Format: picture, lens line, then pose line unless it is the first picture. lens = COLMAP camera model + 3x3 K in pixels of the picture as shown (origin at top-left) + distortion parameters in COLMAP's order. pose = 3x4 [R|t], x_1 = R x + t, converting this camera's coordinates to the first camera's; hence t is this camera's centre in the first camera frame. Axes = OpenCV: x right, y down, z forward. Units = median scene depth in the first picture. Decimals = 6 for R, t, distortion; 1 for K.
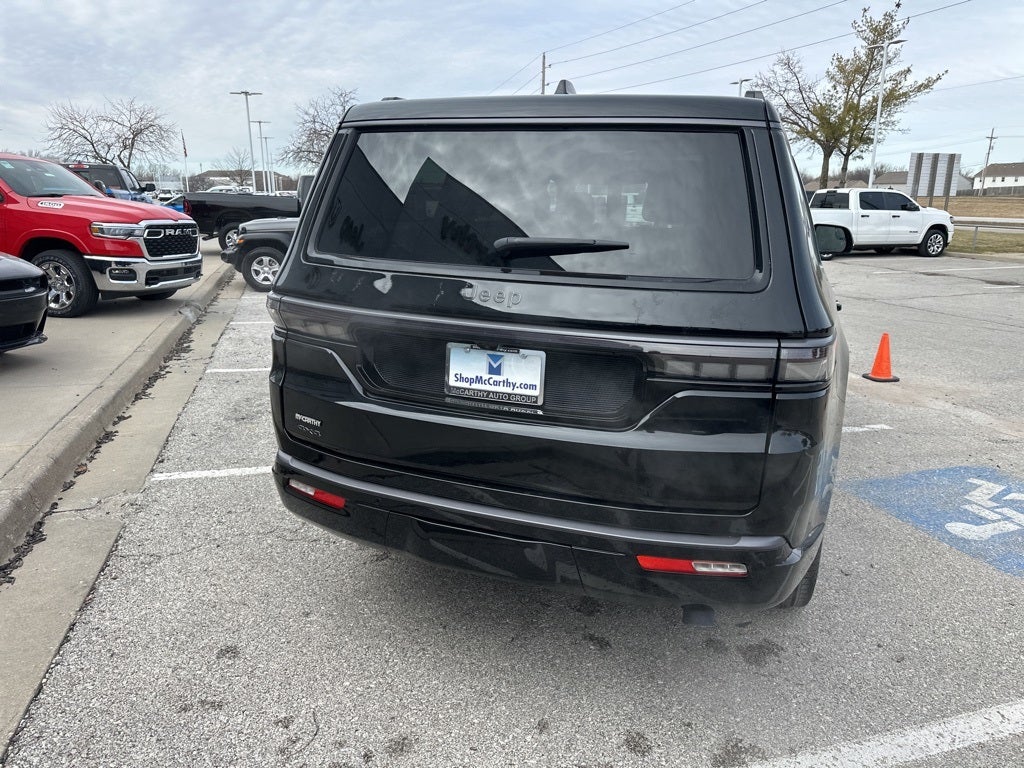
lens RADIAL K [[718.2, 0, 508.1], [0, 718.2, 374.8], [0, 0, 1]] dist [0.035769, -0.038679]
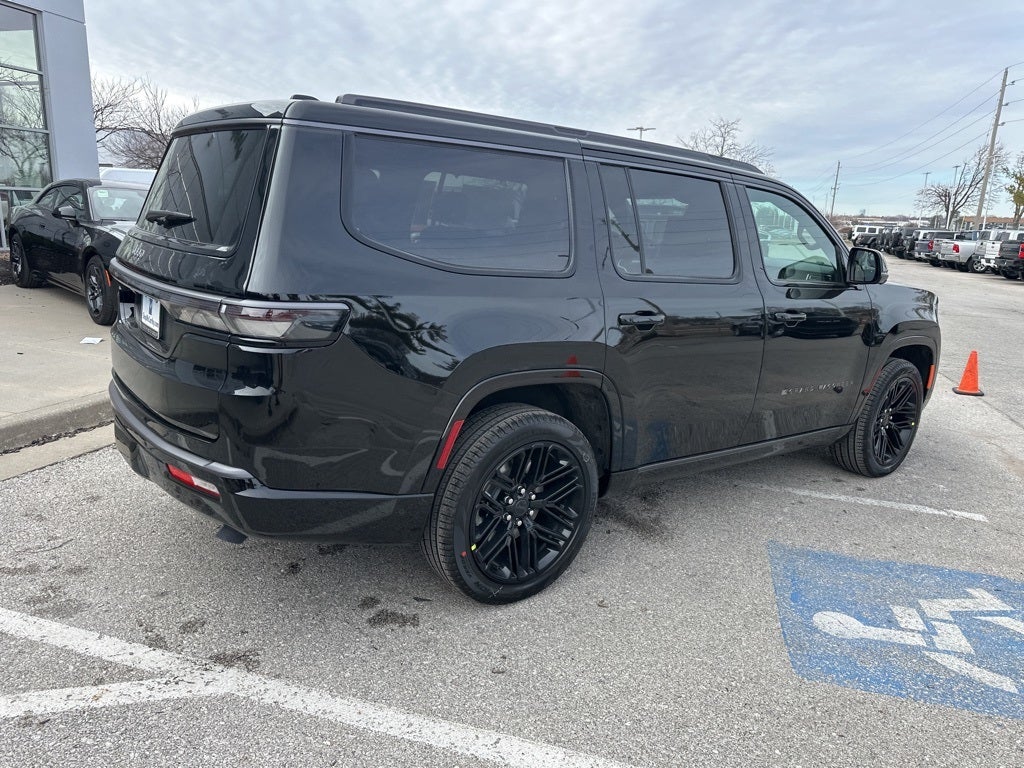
lens RADIAL K [[718.2, 0, 509.6], [0, 718.2, 376.1], [0, 0, 1]] dist [0.035769, -0.038679]
pose [[0.845860, 0.139934, -0.514723, 0.929651], [-0.160540, 0.987019, 0.004513, 0.000489], [0.508673, 0.078817, 0.857345, 0.146826]]
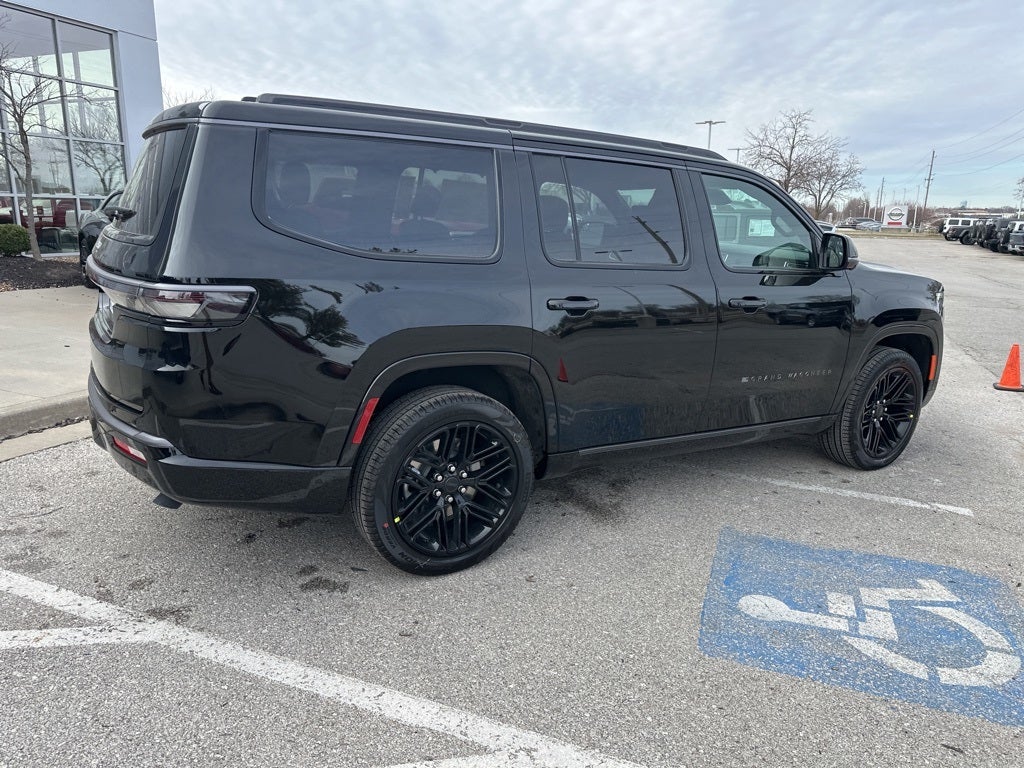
lens RADIAL K [[718.2, 0, 510.4], [0, 718.2, 380.6], [0, 0, 1]] dist [0.035769, -0.038679]
pose [[0.787139, 0.145972, -0.599254, 1.136819], [-0.162572, 0.986335, 0.026717, -0.008933], [0.594965, 0.076392, 0.800113, 0.233607]]
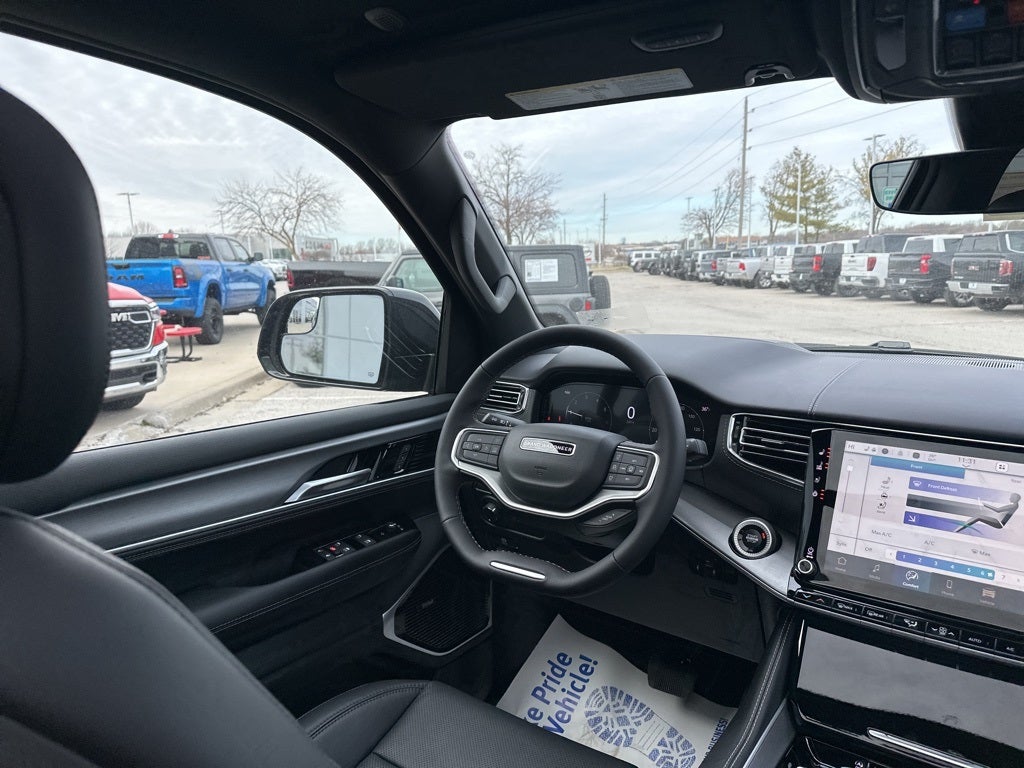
lens RADIAL K [[718.2, 0, 524.6], [0, 718.2, 395.4], [0, 0, 1]] dist [0.035769, -0.038679]
pose [[0.967622, 0.013146, -0.252060, 0.298426], [-0.026861, 0.998335, -0.051046, -0.338169], [0.250969, 0.056163, 0.966364, 1.510021]]
